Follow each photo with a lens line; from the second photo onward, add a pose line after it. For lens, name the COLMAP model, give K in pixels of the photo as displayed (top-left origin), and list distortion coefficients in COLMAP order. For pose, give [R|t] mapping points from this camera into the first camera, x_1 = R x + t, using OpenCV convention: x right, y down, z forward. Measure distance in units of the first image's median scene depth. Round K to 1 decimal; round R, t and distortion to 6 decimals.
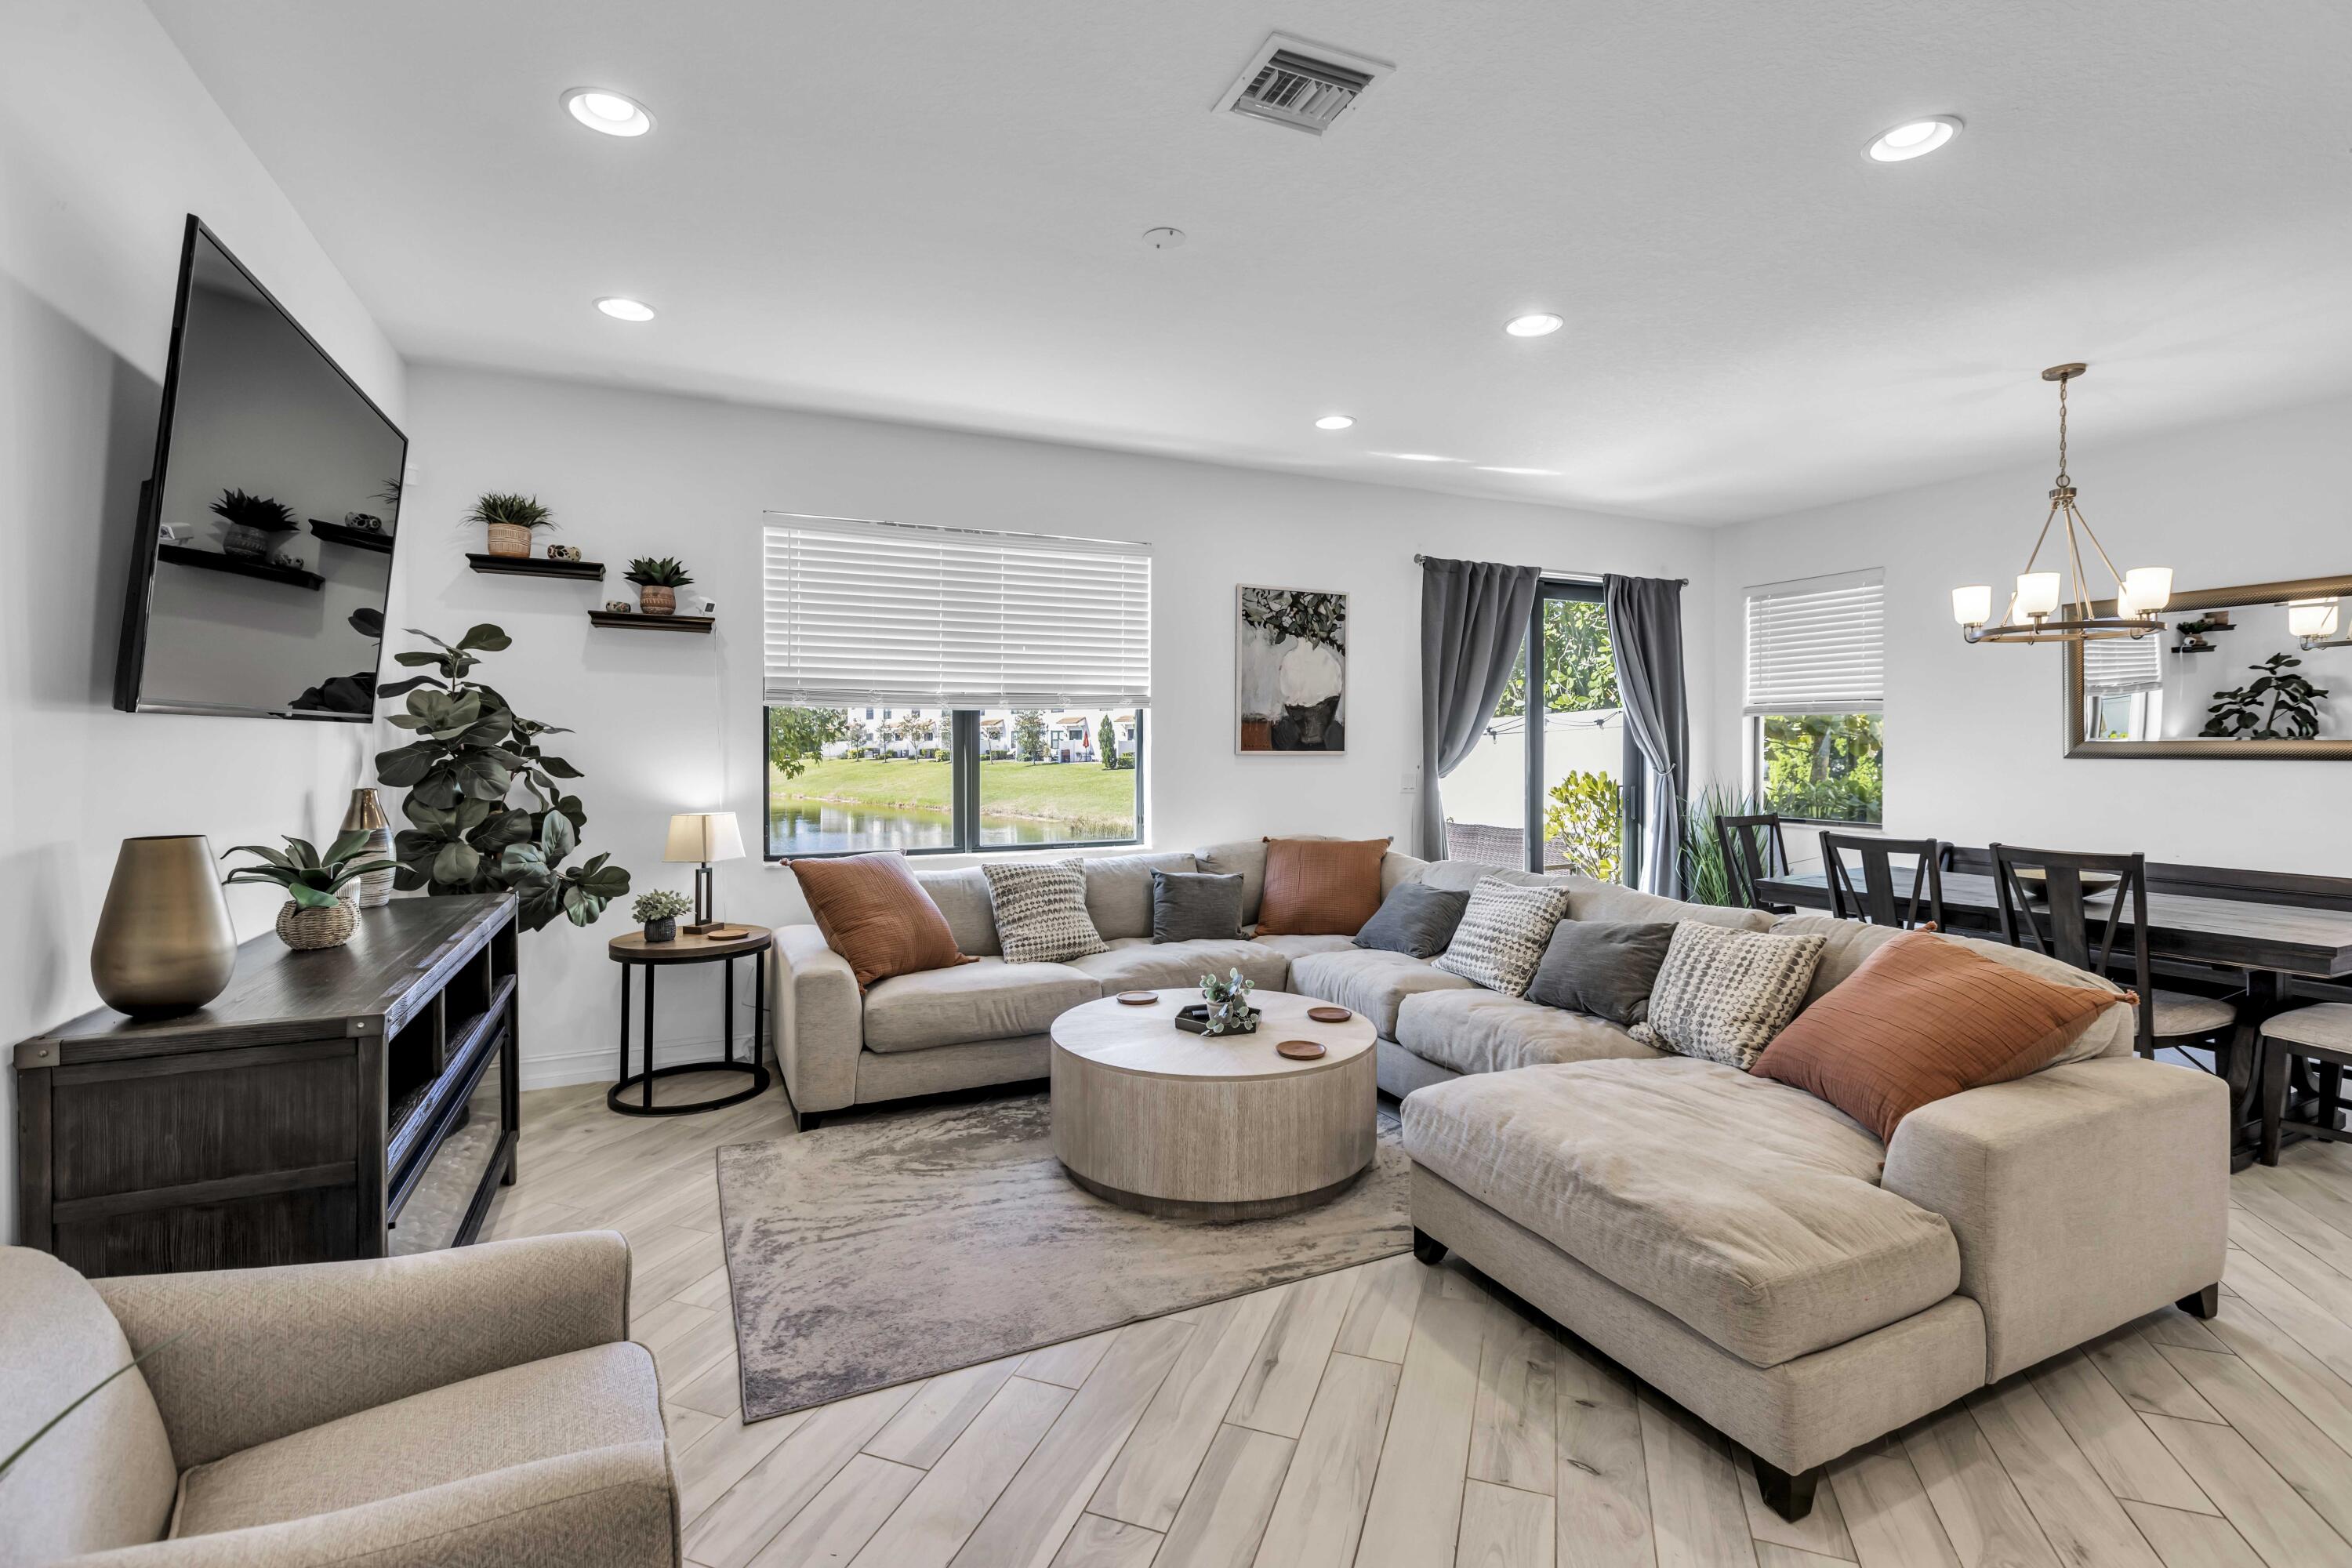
lens RADIAL K [[1046.9, 0, 1180.0], [0, 1046.9, 748.4], [0, 0, 1]] dist [-0.000994, -0.000560]
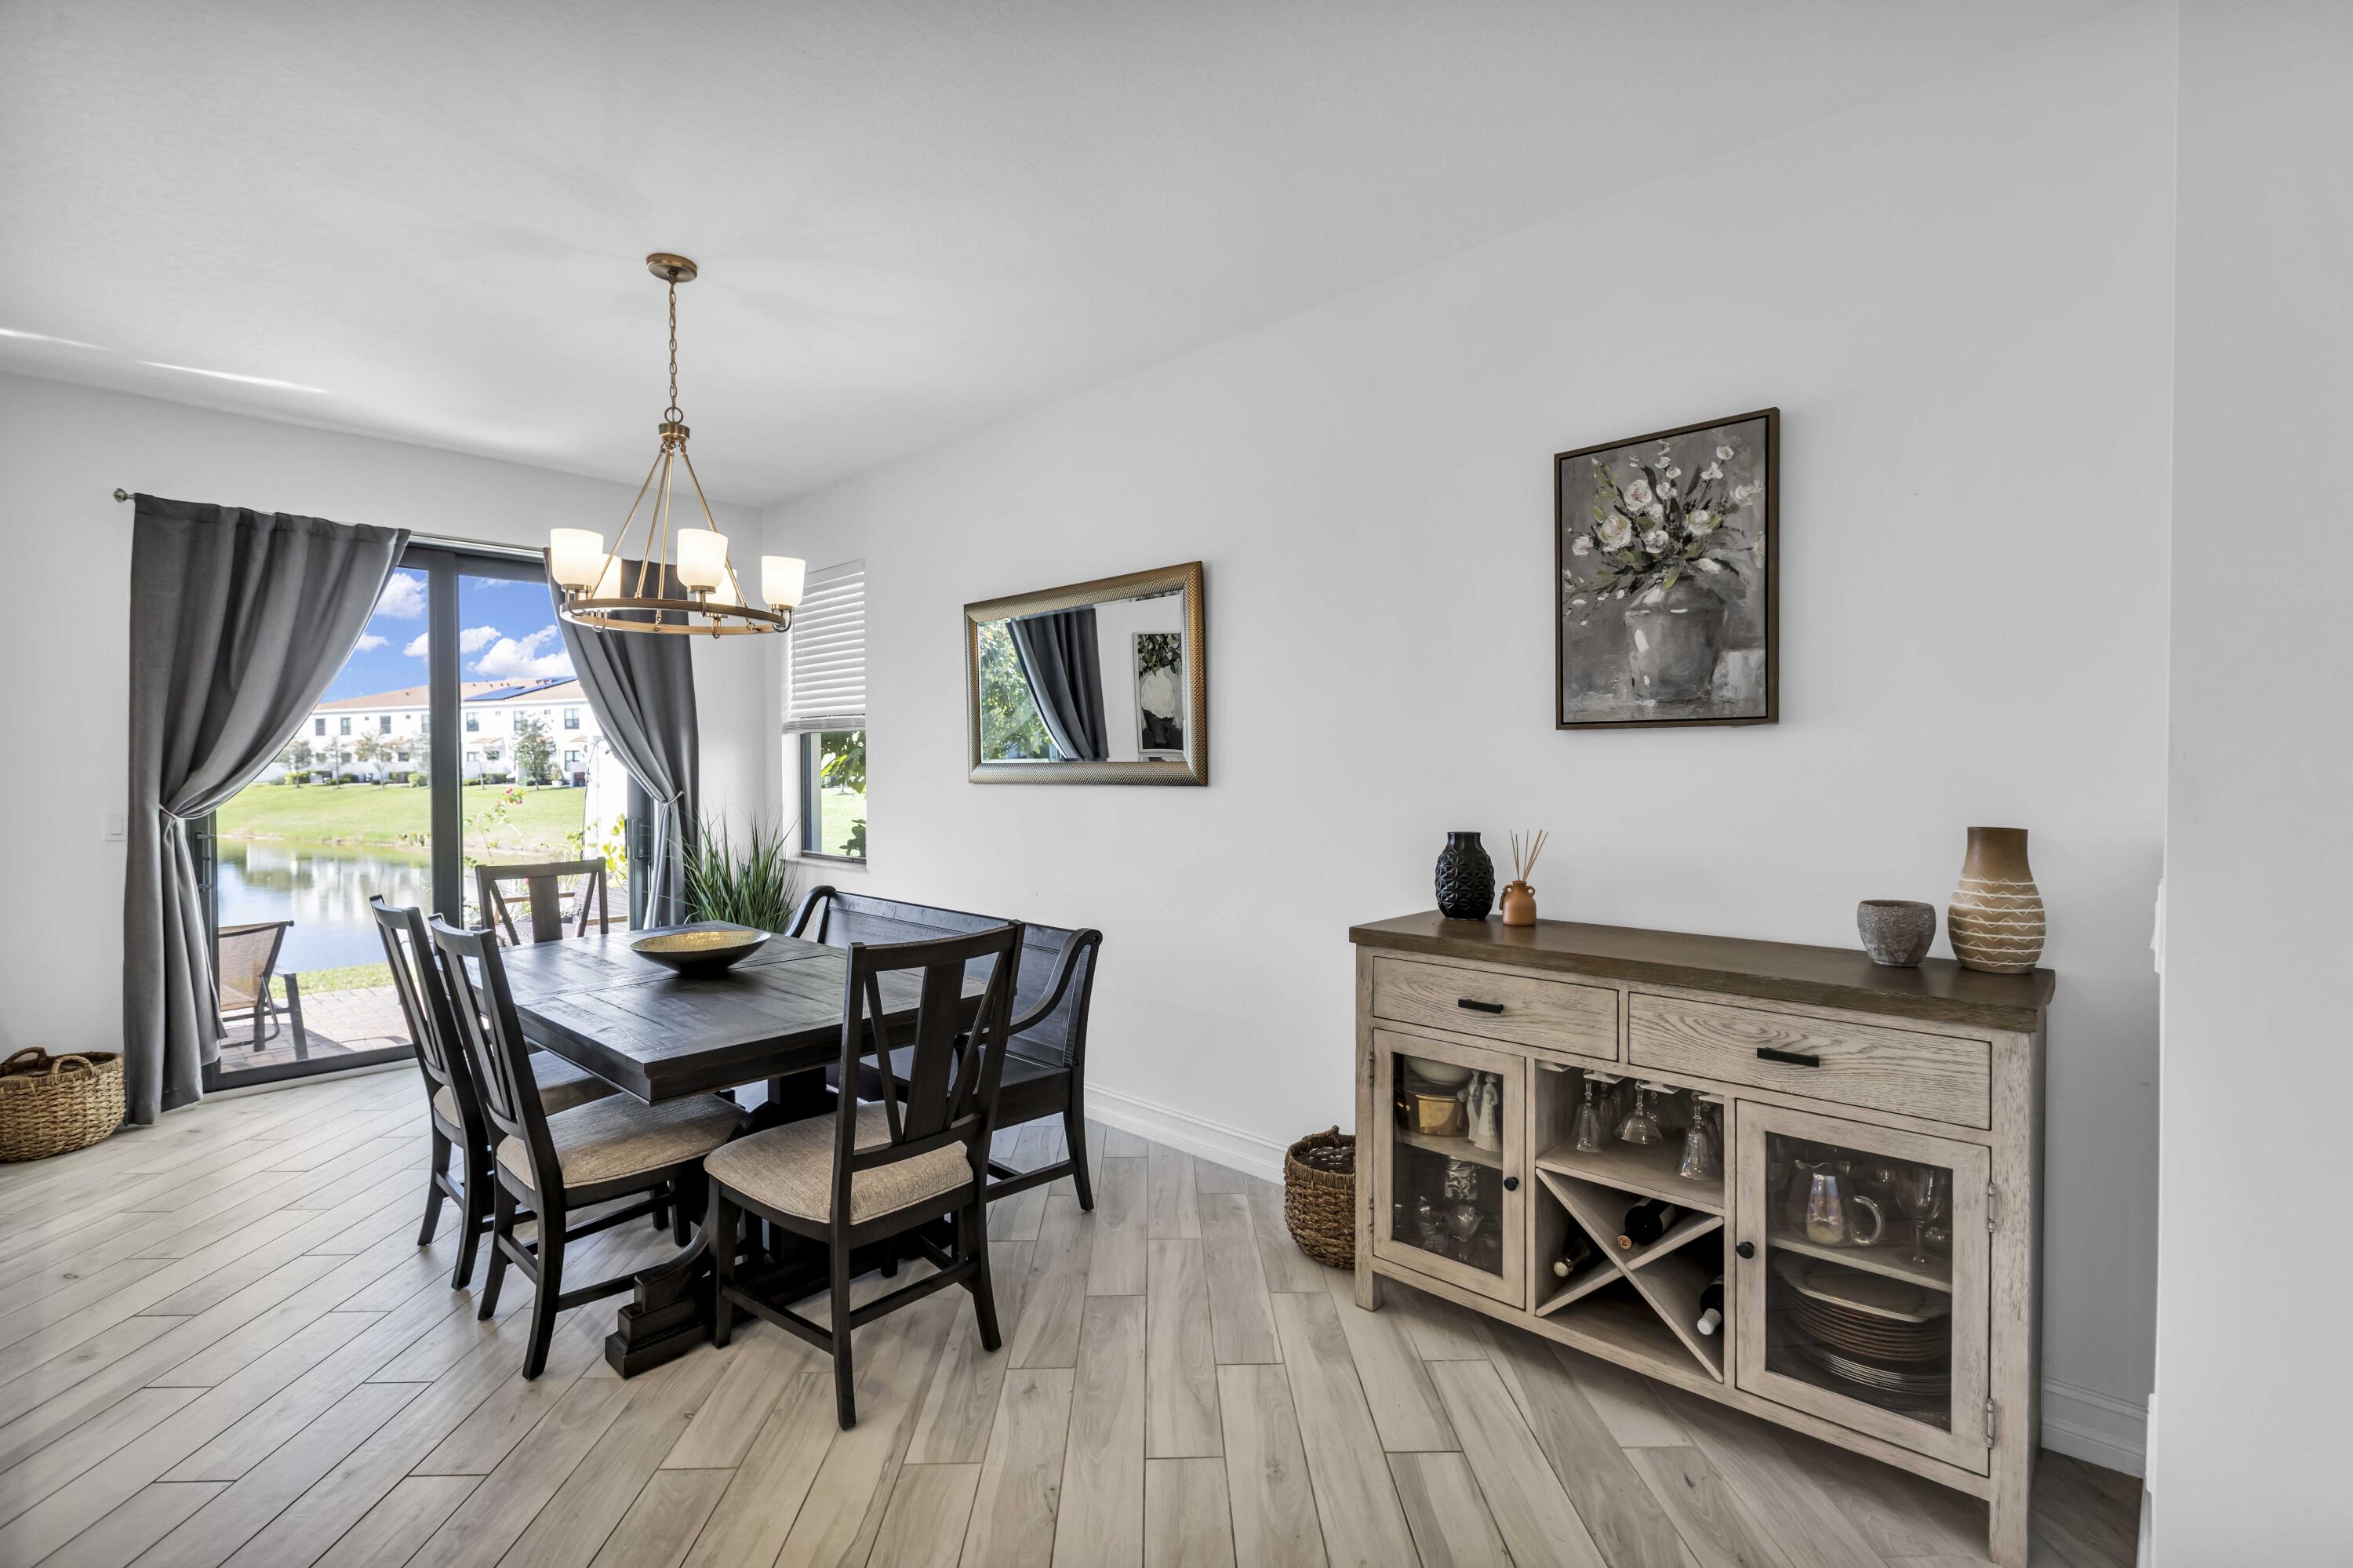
lens RADIAL K [[1047.8, 0, 1173.2], [0, 1047.8, 783.2], [0, 0, 1]] dist [-0.001616, -0.000214]
pose [[0.934695, -0.007850, 0.355364, 0.650675], [0.003118, 0.999899, 0.013888, -0.002181], [-0.355437, -0.011873, 0.934625, 0.128682]]
